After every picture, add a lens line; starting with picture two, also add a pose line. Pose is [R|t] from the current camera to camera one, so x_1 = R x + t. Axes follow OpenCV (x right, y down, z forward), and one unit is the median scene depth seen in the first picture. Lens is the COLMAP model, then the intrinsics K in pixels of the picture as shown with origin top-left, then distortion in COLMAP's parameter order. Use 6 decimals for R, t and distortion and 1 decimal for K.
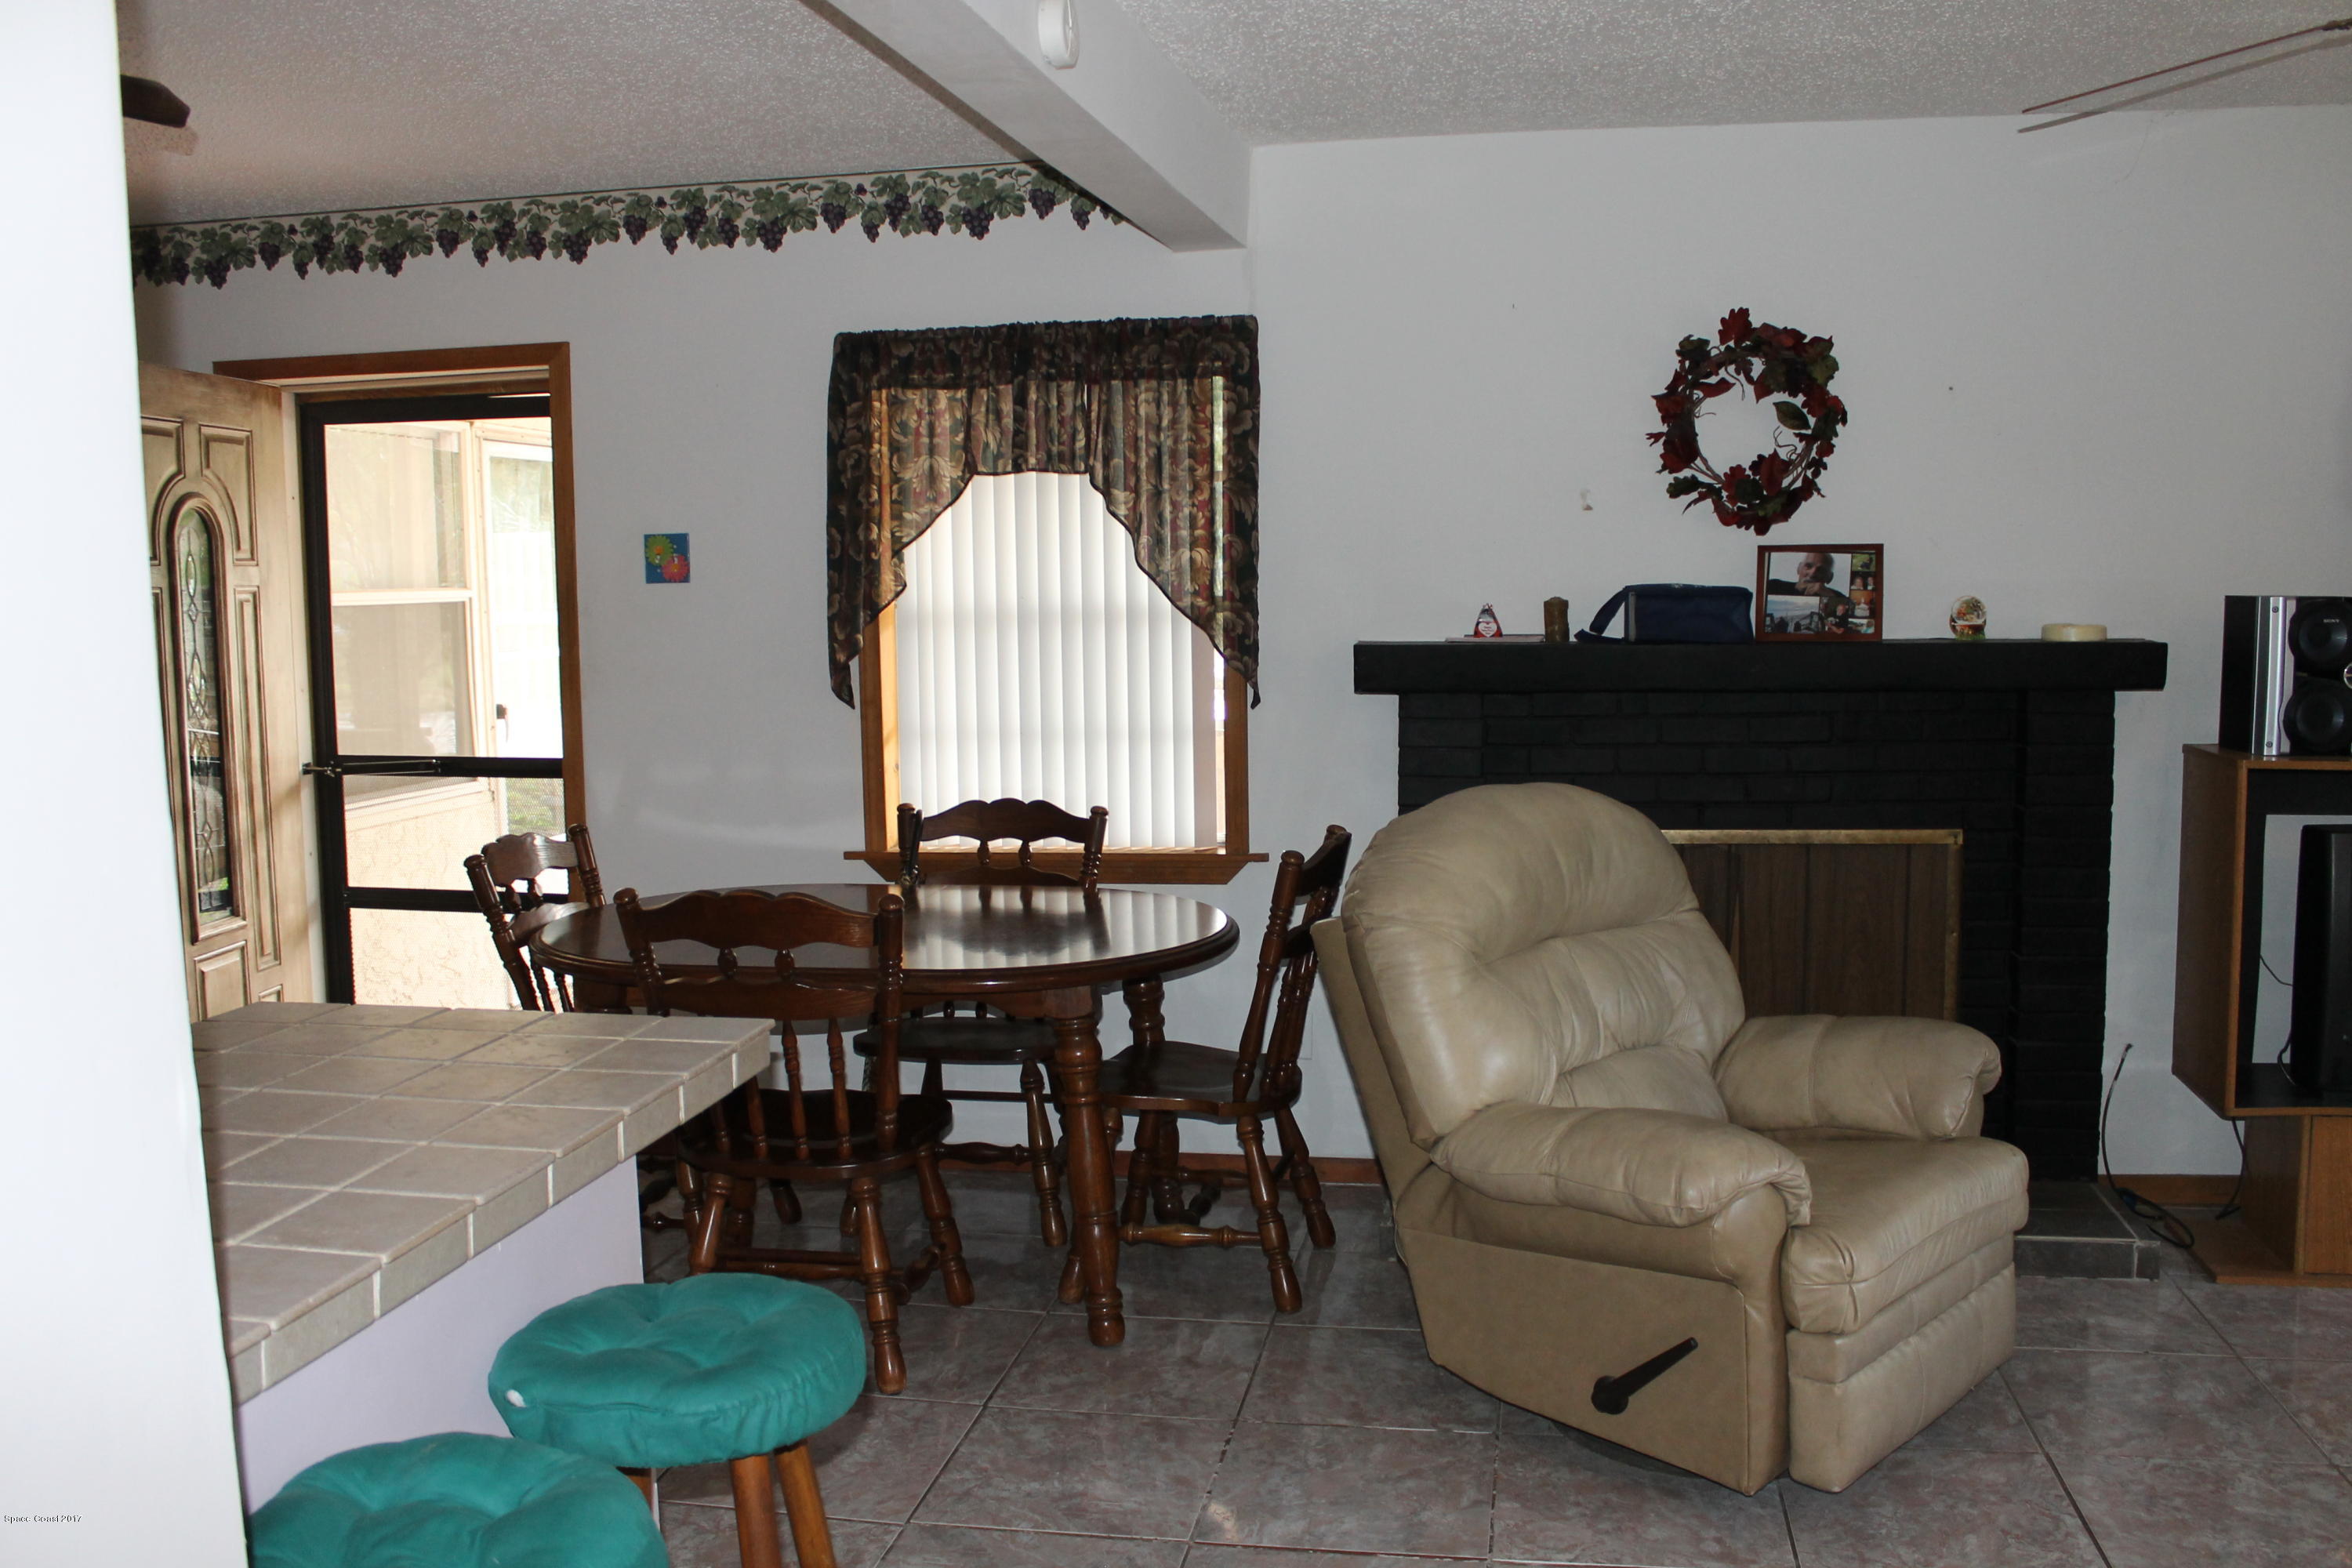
lens RADIAL K [[1969.9, 0, 1197.5], [0, 1969.9, 790.7], [0, 0, 1]] dist [-0.163198, 0.143476]
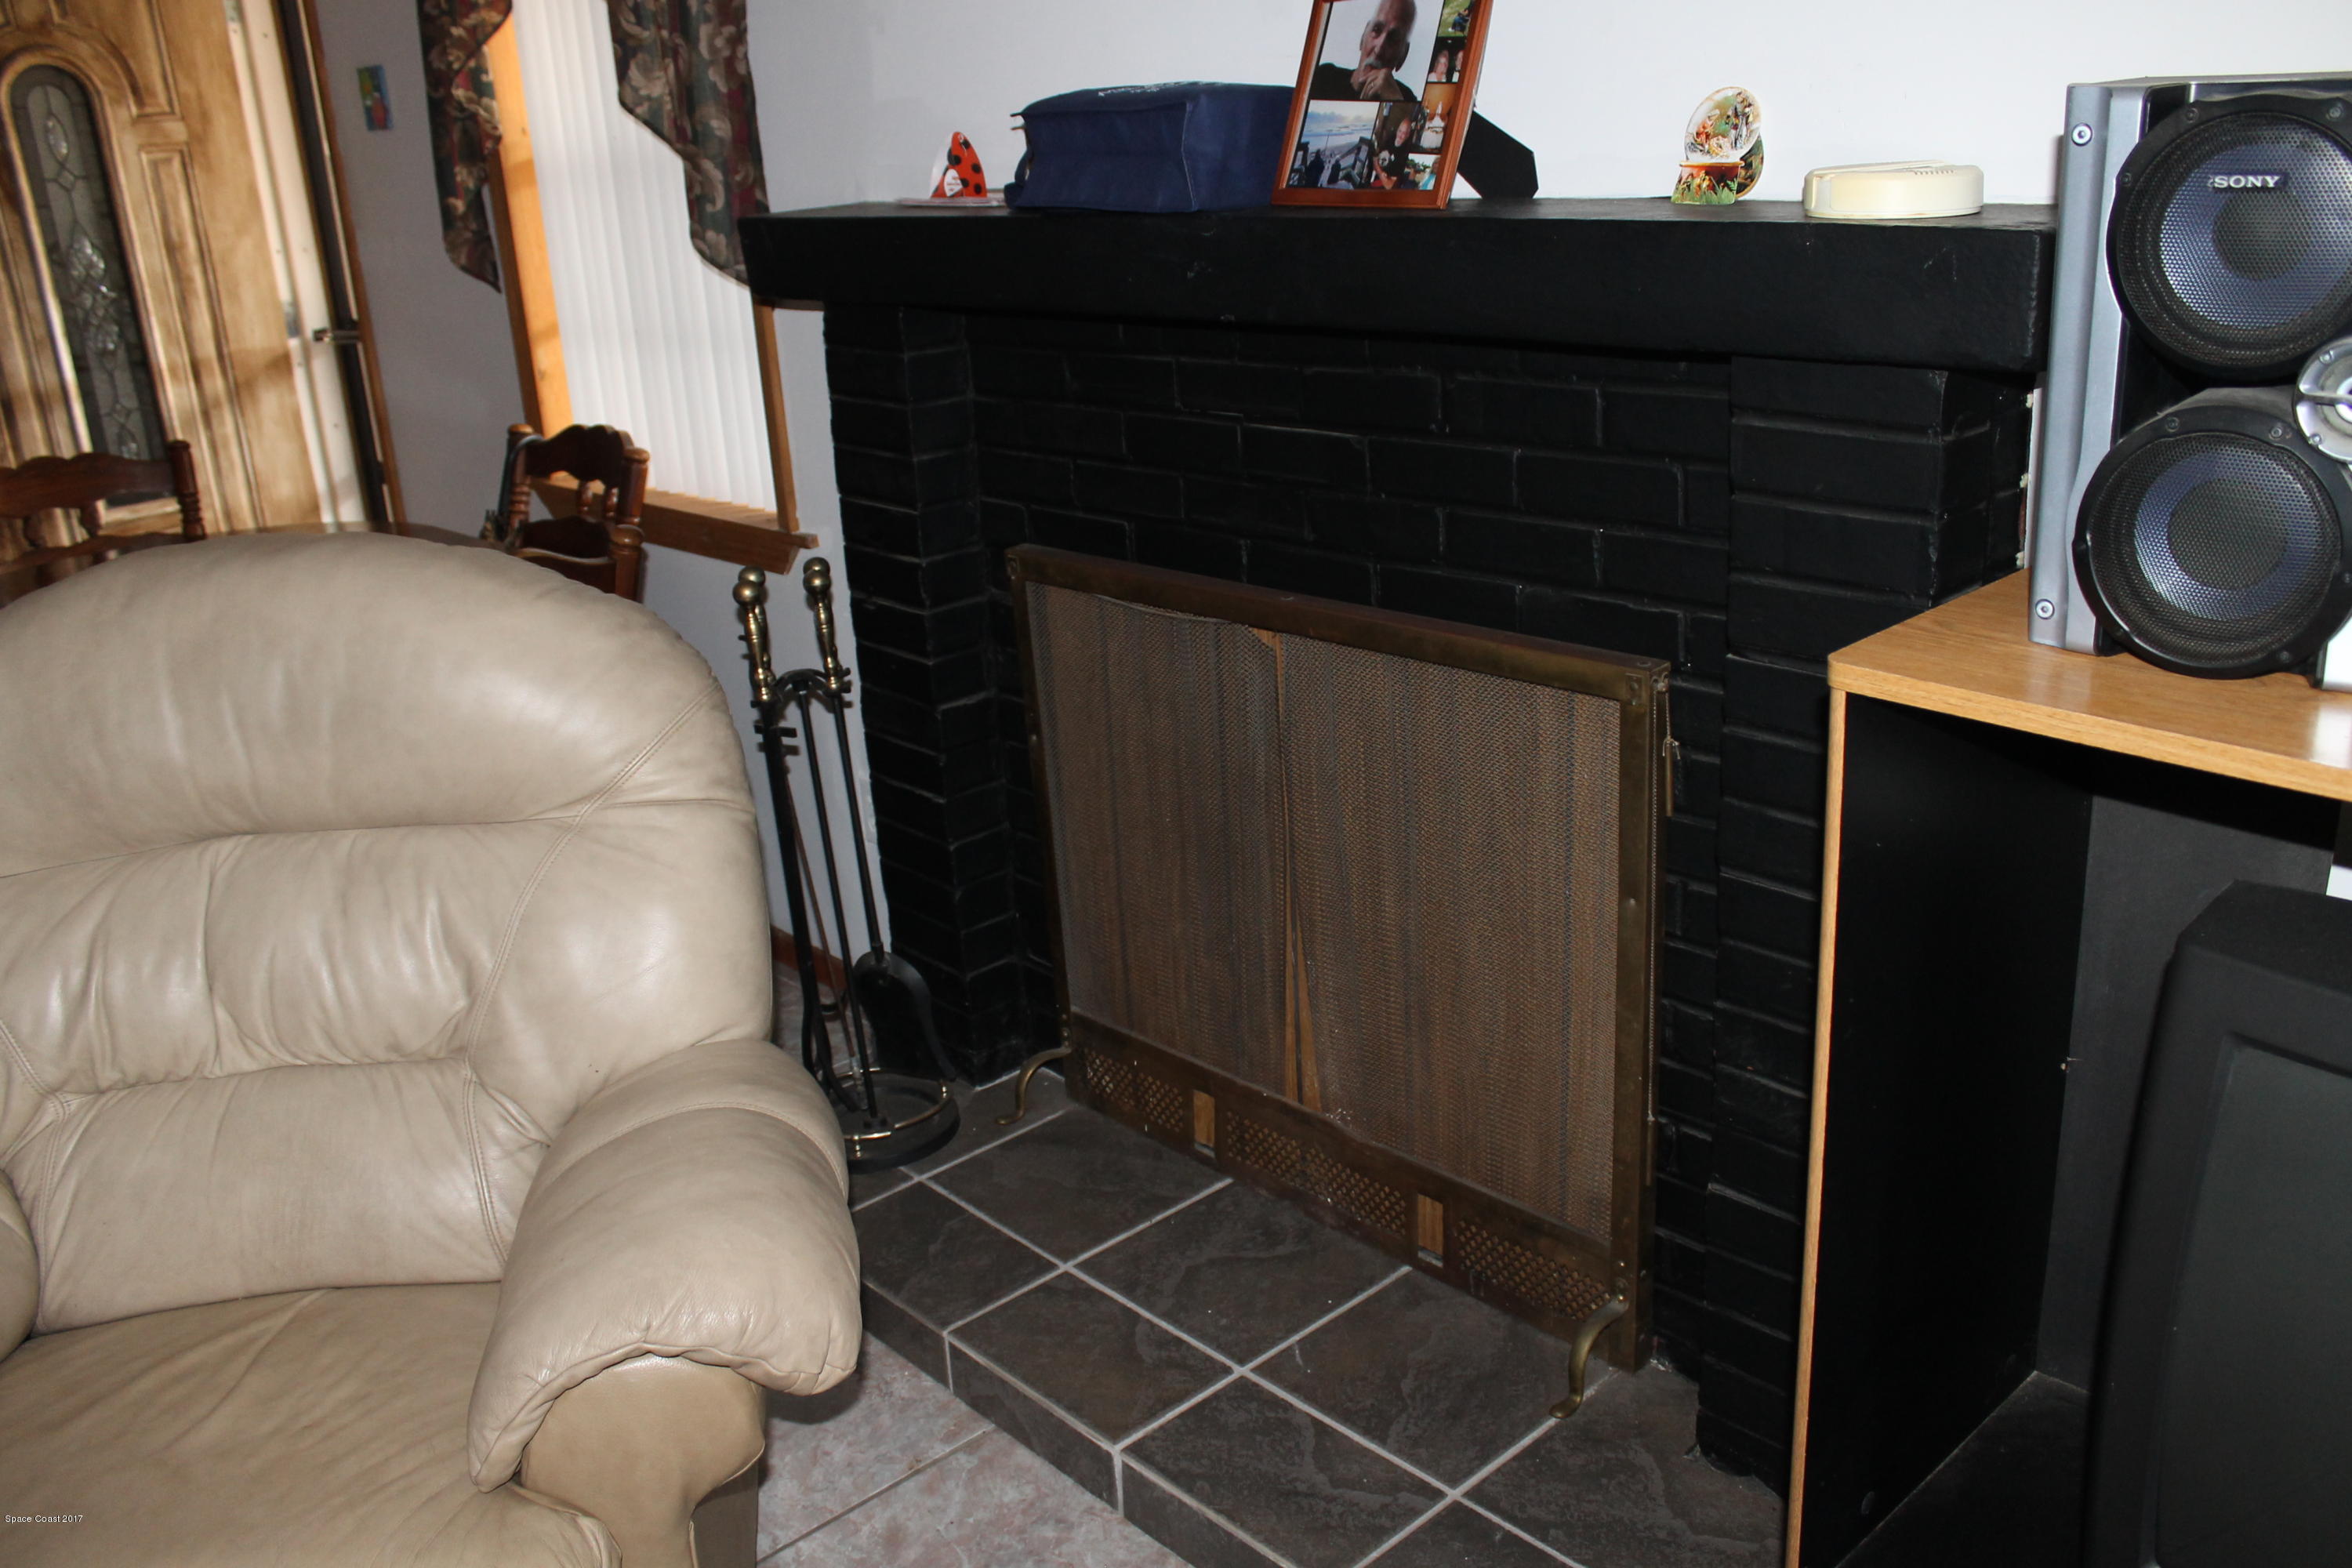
lens RADIAL K [[1969.9, 0, 1197.5], [0, 1969.9, 790.7], [0, 0, 1]] dist [-0.163198, 0.143476]
pose [[0.797295, 0.174819, -0.577718, 0.563367], [-0.021221, 0.964665, 0.262624, -0.063712], [0.603216, -0.197129, 0.772833, 0.607362]]
